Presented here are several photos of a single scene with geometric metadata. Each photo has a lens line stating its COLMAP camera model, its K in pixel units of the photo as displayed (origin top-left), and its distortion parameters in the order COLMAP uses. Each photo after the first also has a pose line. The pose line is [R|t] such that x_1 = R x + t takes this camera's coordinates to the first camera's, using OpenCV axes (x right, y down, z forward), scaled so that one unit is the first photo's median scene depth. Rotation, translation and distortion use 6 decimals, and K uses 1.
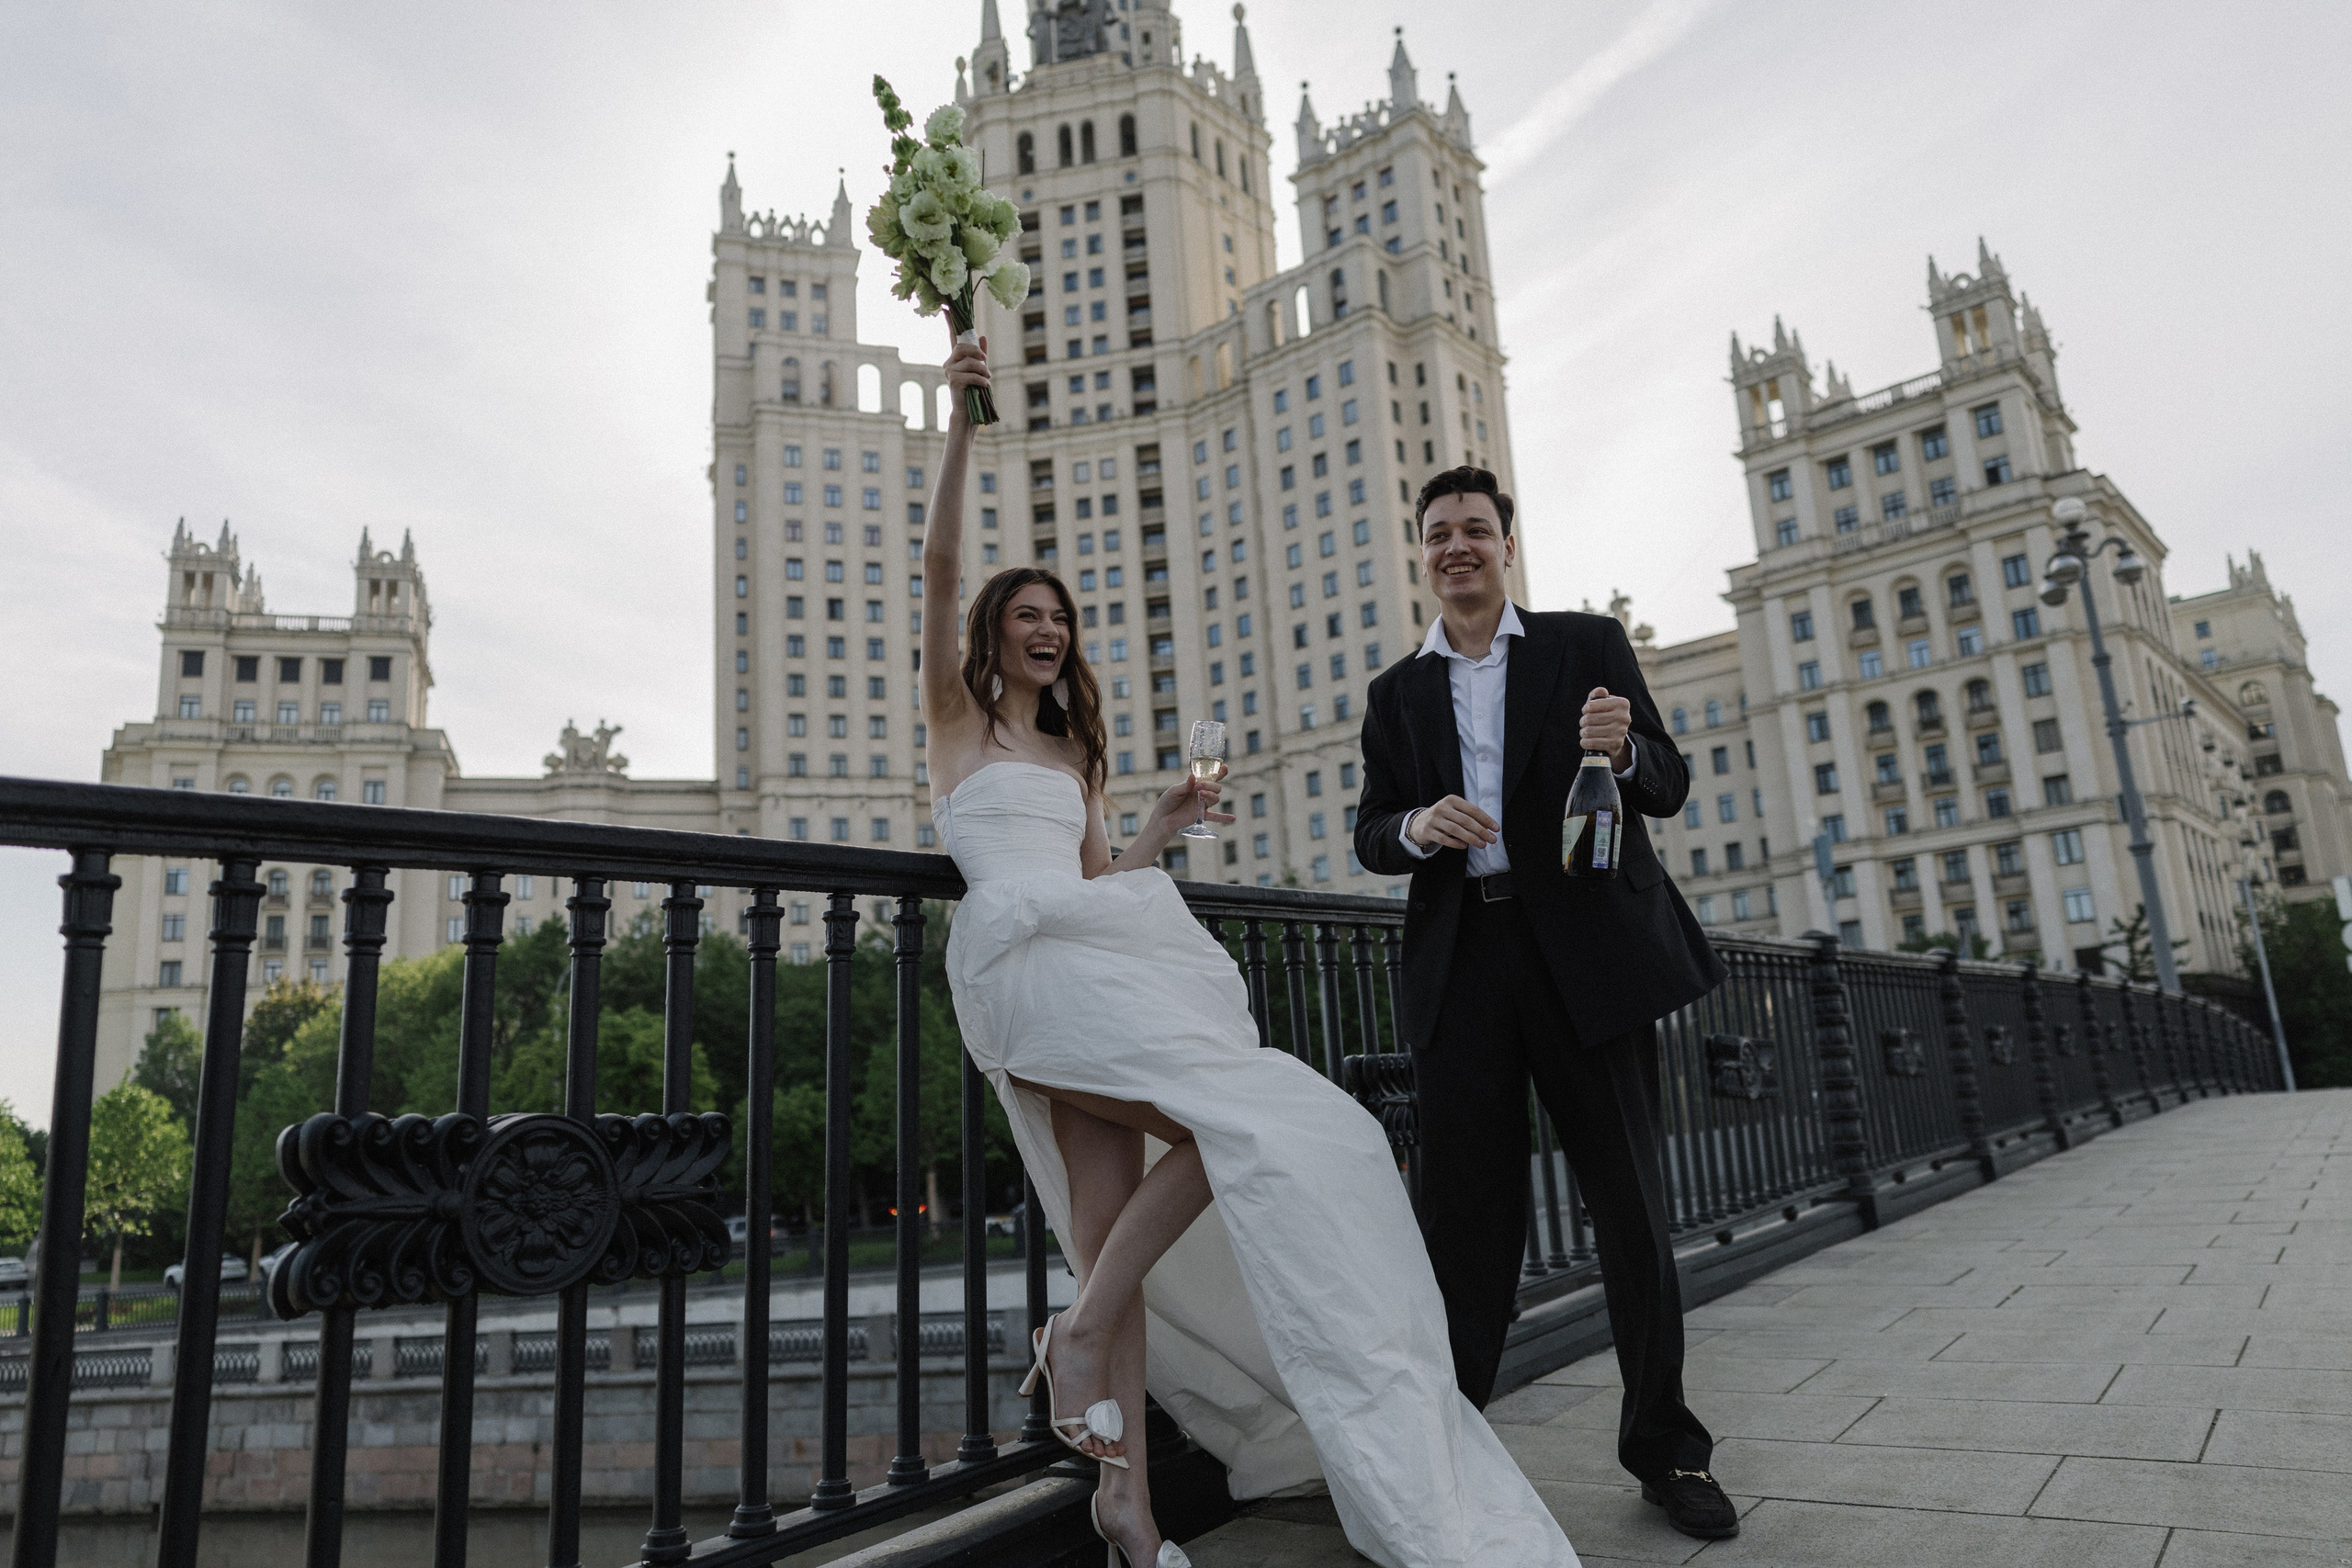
lens RADIAL K [[1625.7, 0, 1176.0], [0, 1625.7, 784.0], [0, 0, 1]] dist [0.013687, -0.029010]
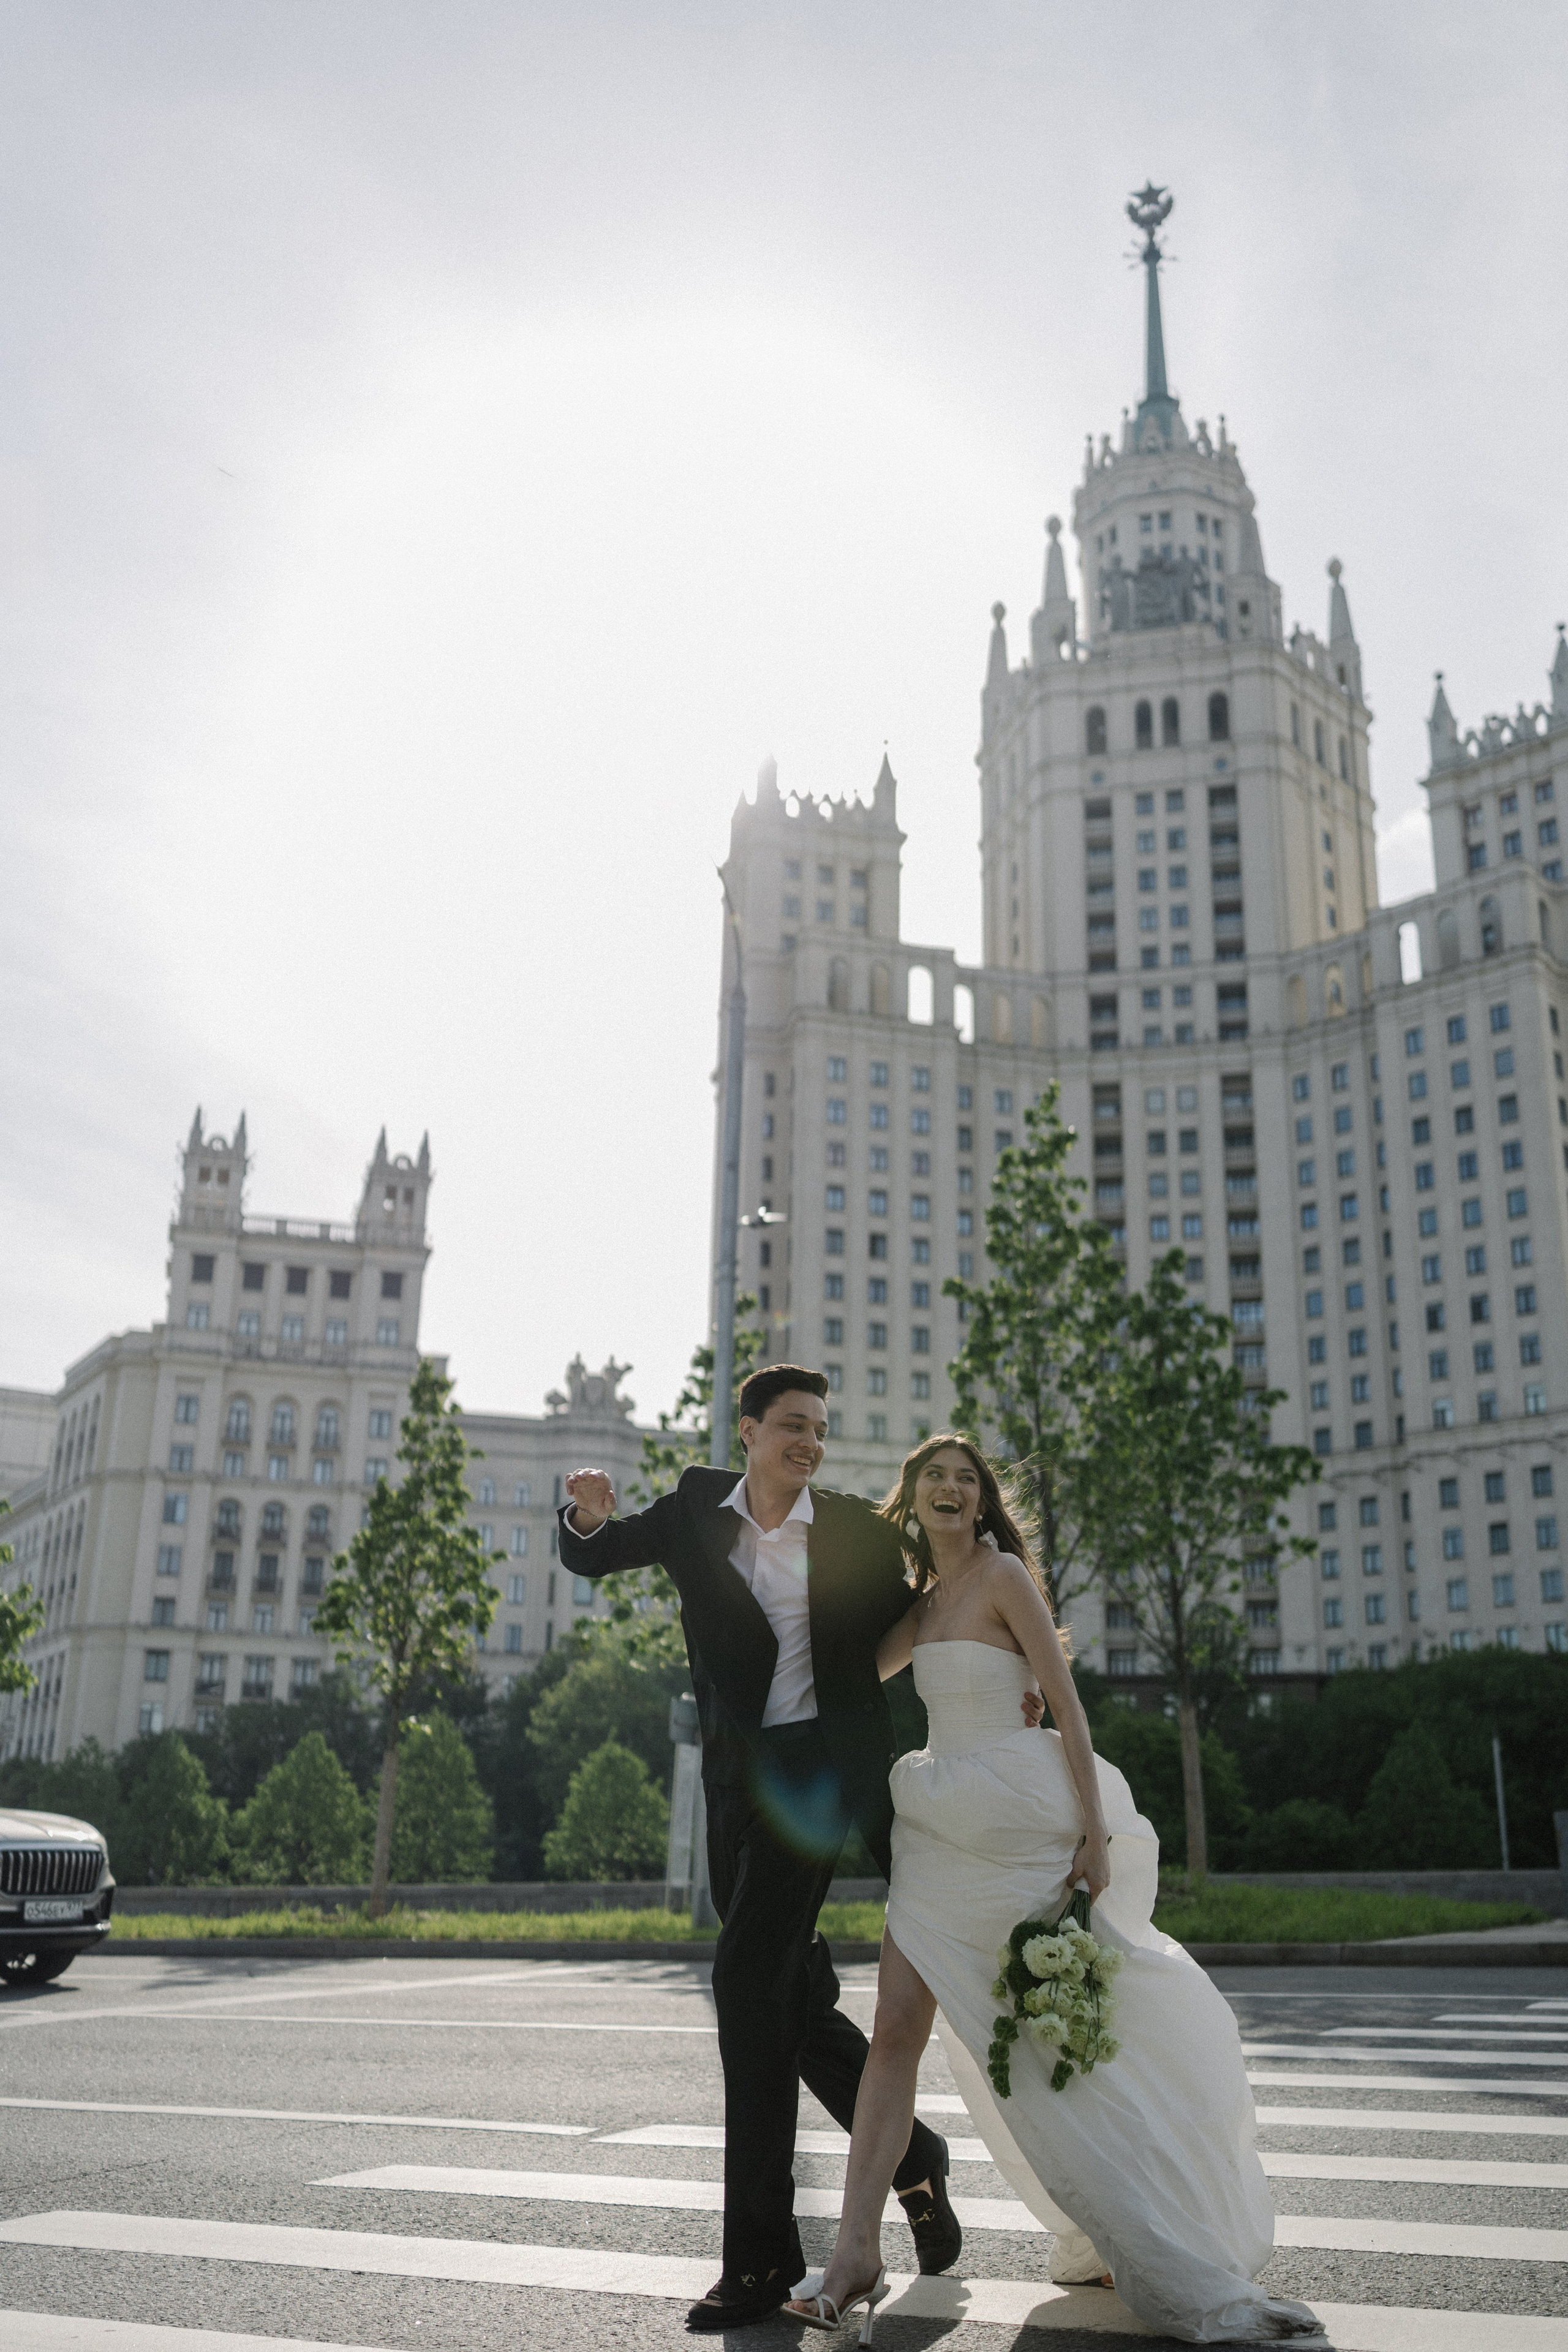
lens RADIAL K [[2270.5, 0, 743.1], [0, 2270.5, 1143.5], [0, 0, 1]] dist [0.007046, -0.005730]
pose [[0.992672, 0.059943, -0.104921, -0.160148], [-0.072060, 0.990656, -0.115795, -0.016260], [0.096999, 0.122507, 0.987716, -0.220820]]
